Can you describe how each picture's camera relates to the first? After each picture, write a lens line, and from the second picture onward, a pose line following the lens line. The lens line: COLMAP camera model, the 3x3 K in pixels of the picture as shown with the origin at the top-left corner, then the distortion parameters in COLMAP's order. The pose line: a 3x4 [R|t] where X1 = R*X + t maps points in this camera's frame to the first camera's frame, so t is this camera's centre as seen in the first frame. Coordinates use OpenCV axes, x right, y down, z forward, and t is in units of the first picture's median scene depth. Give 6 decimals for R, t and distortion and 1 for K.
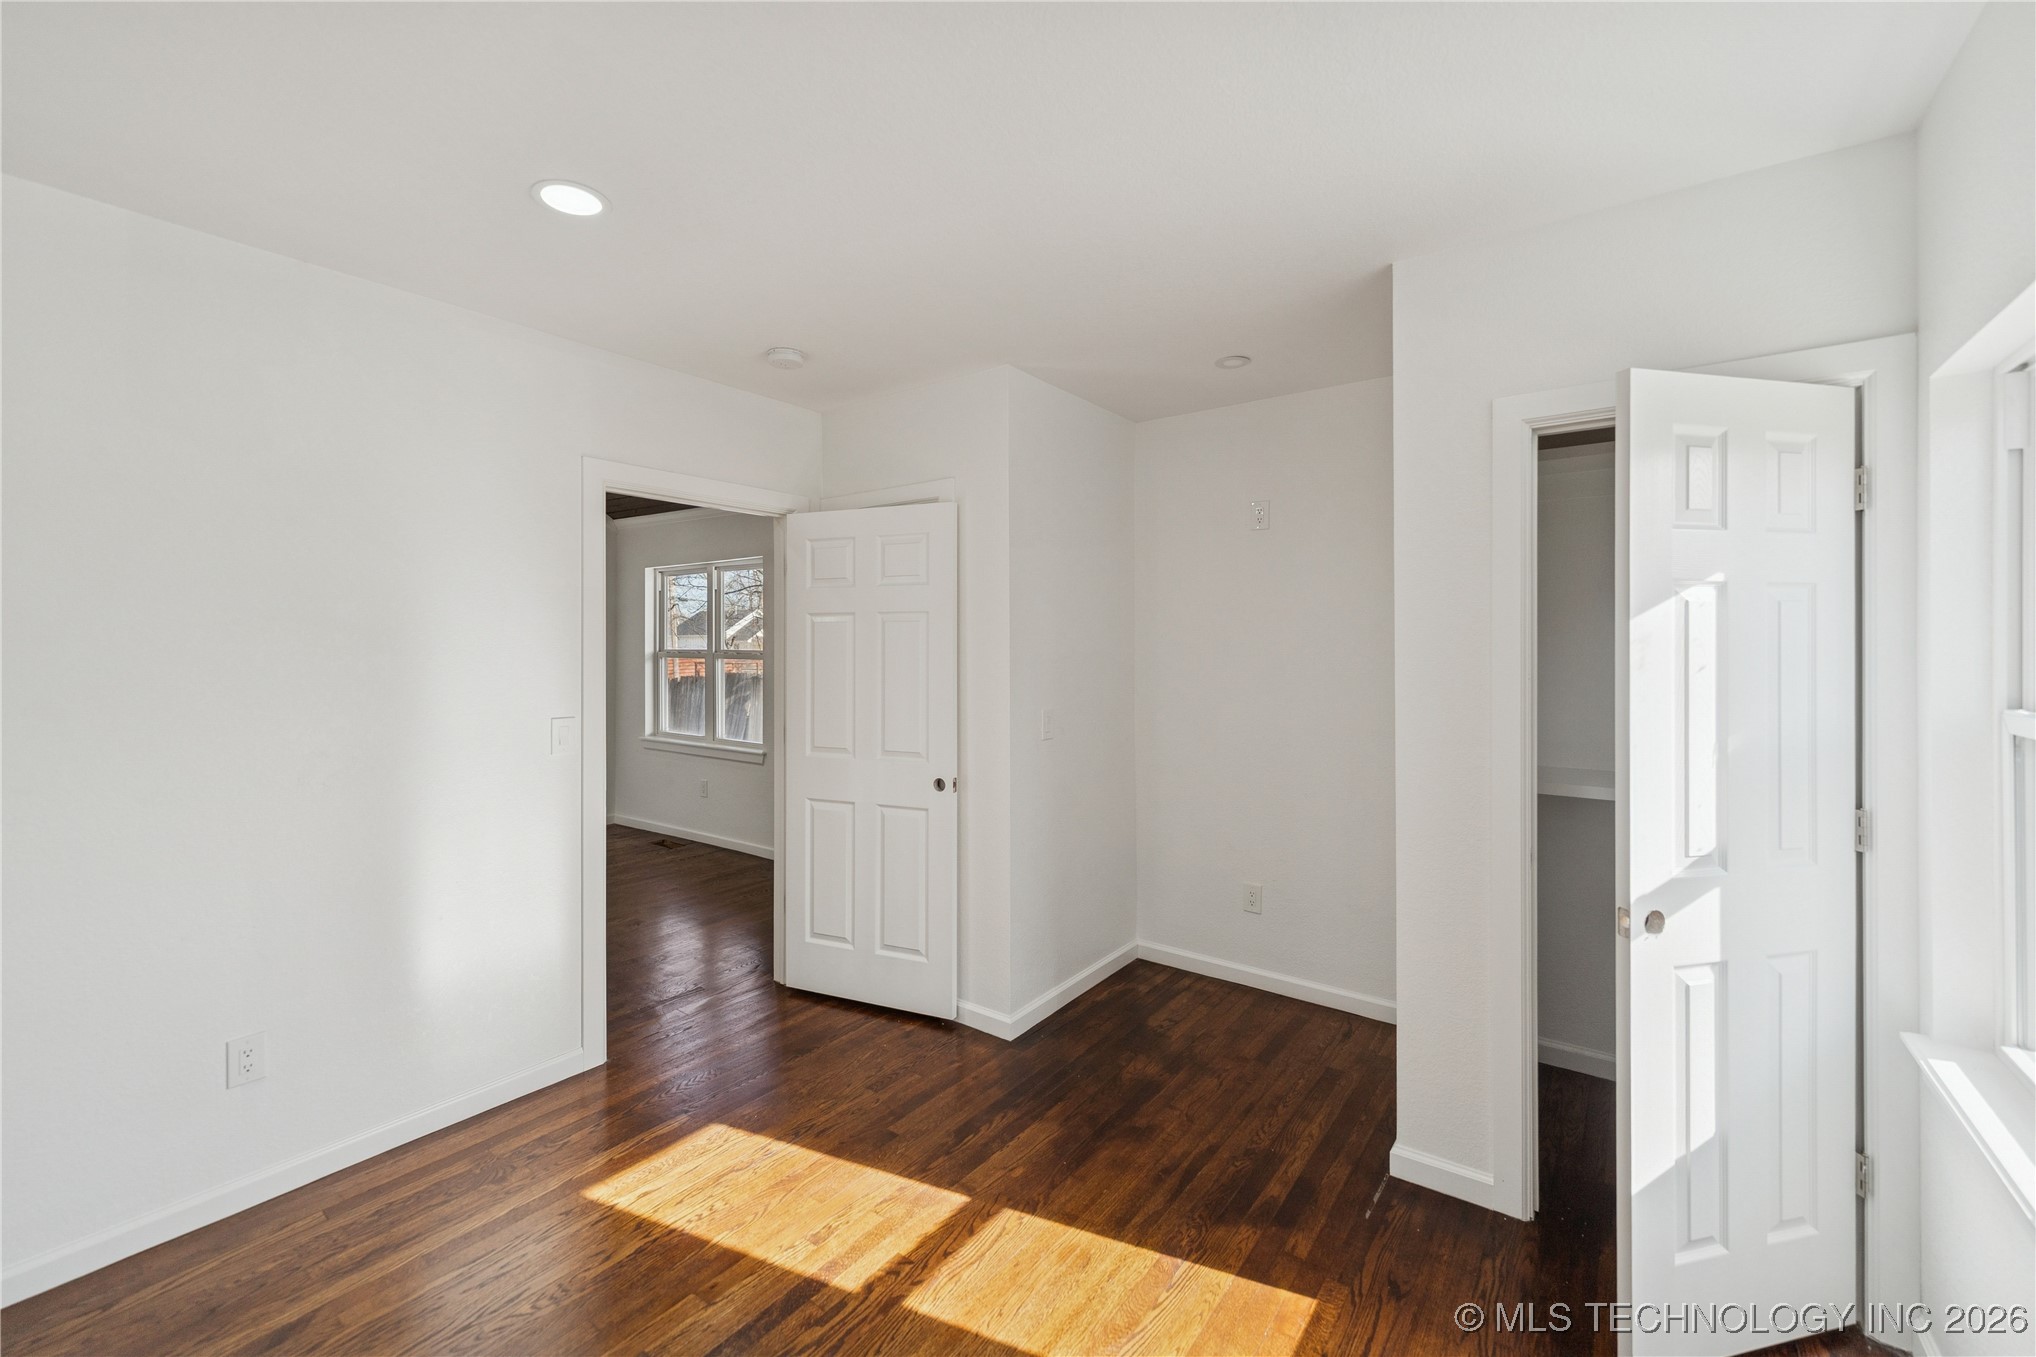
lens RADIAL K [[842.0, 0, 1016.9], [0, 842.0, 646.5], [0, 0, 1]] dist [-0.001173, -0.000039]
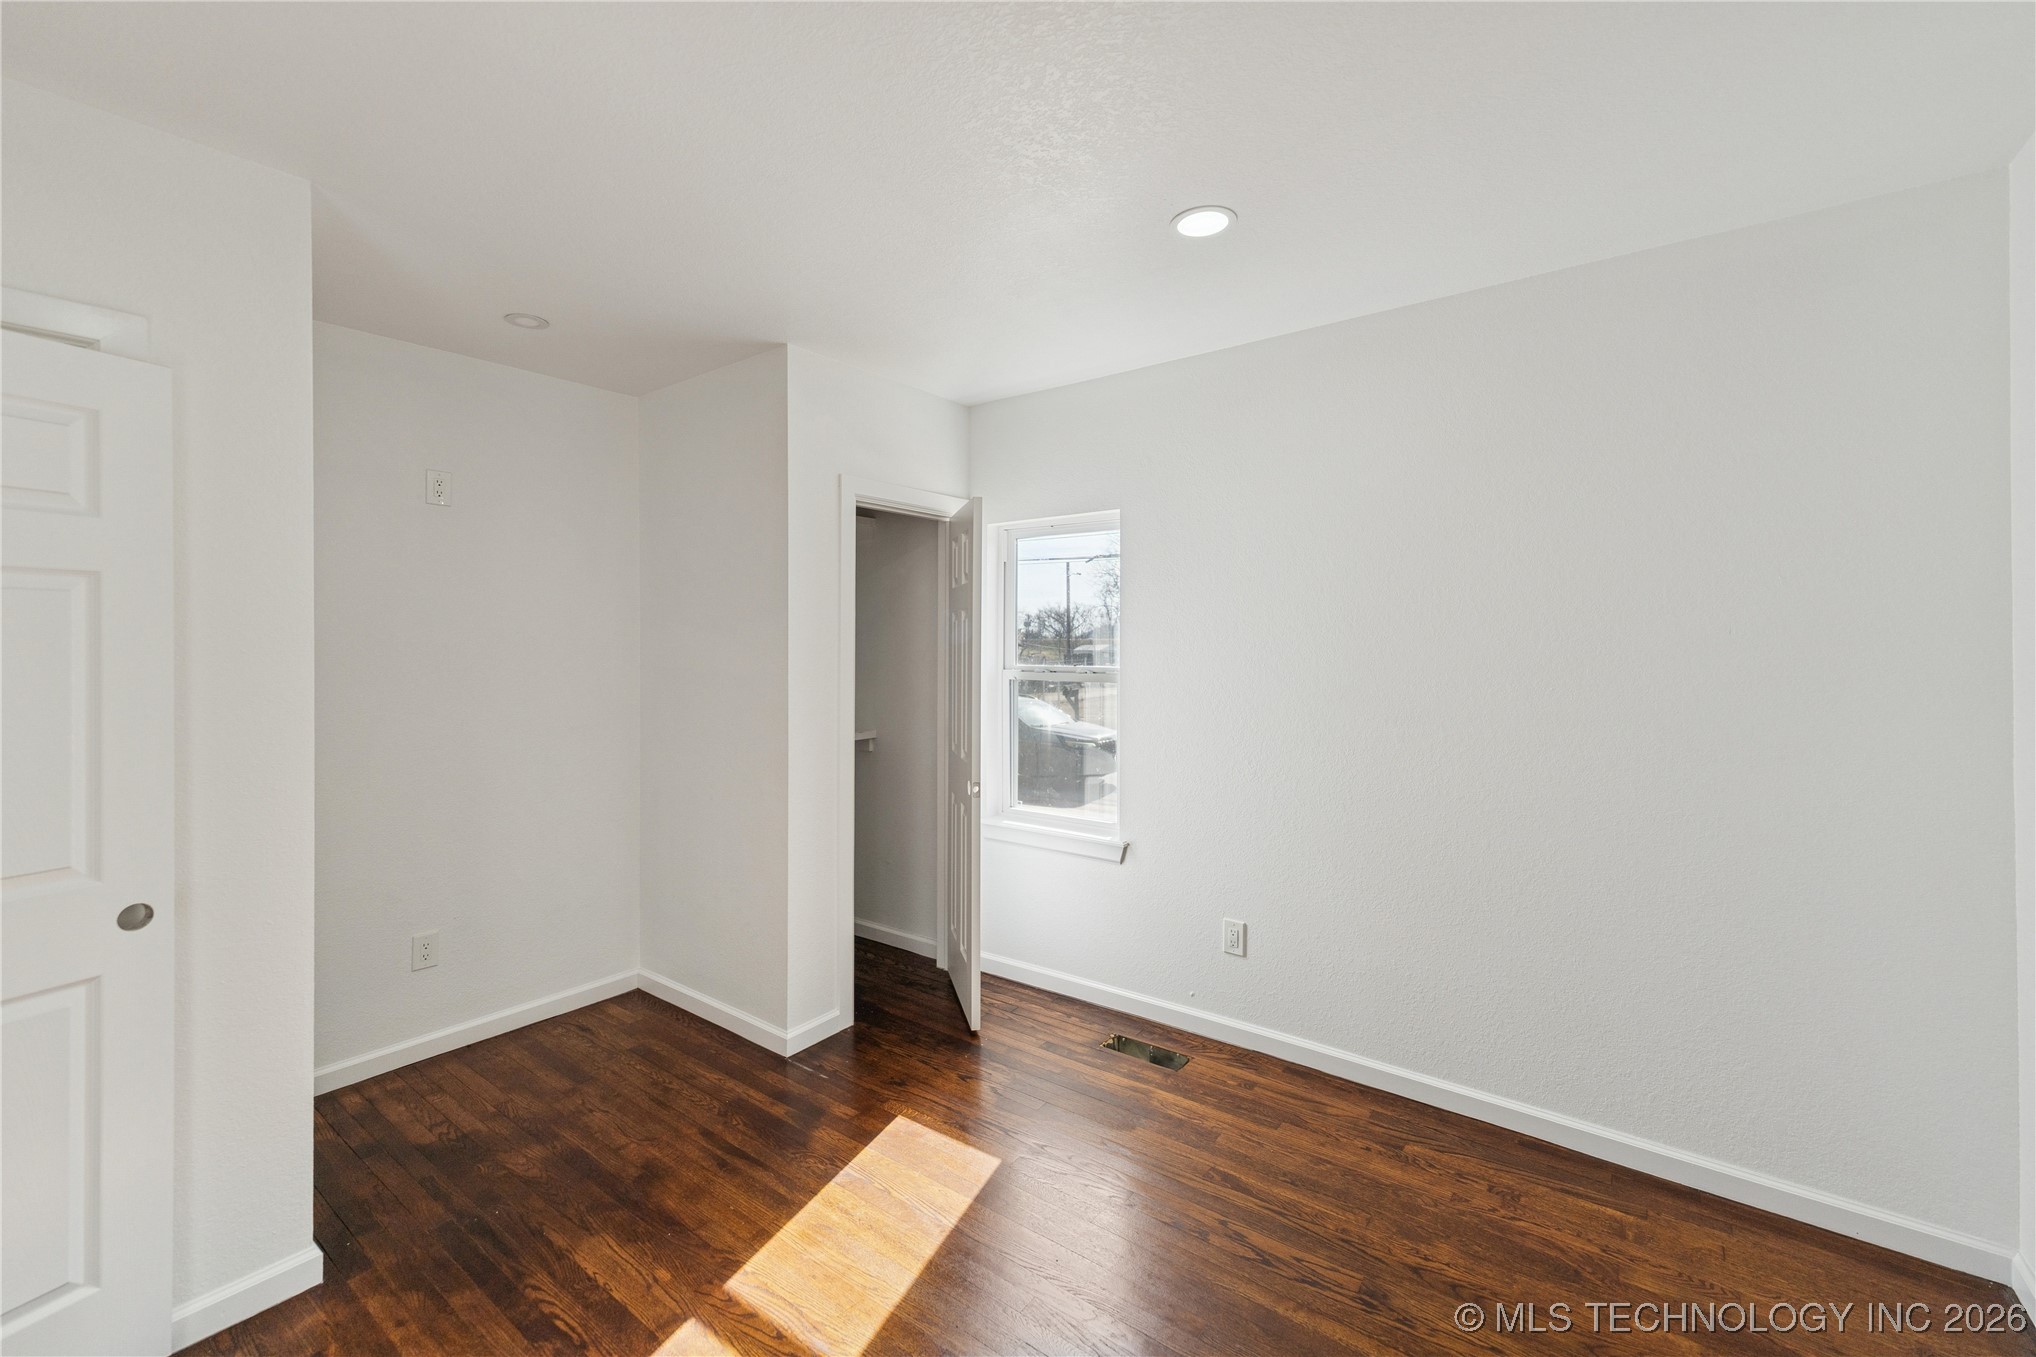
lens RADIAL K [[823.1, 0, 1014.0], [0, 823.1, 663.0], [0, 0, 1]] dist [0.013004, -0.000075]
pose [[0.017198, -0.020682, 0.999638, -0.746127], [0.002645, 0.999783, 0.020639, 0.002378], [-0.999849, 0.002289, 0.017249, 0.591923]]
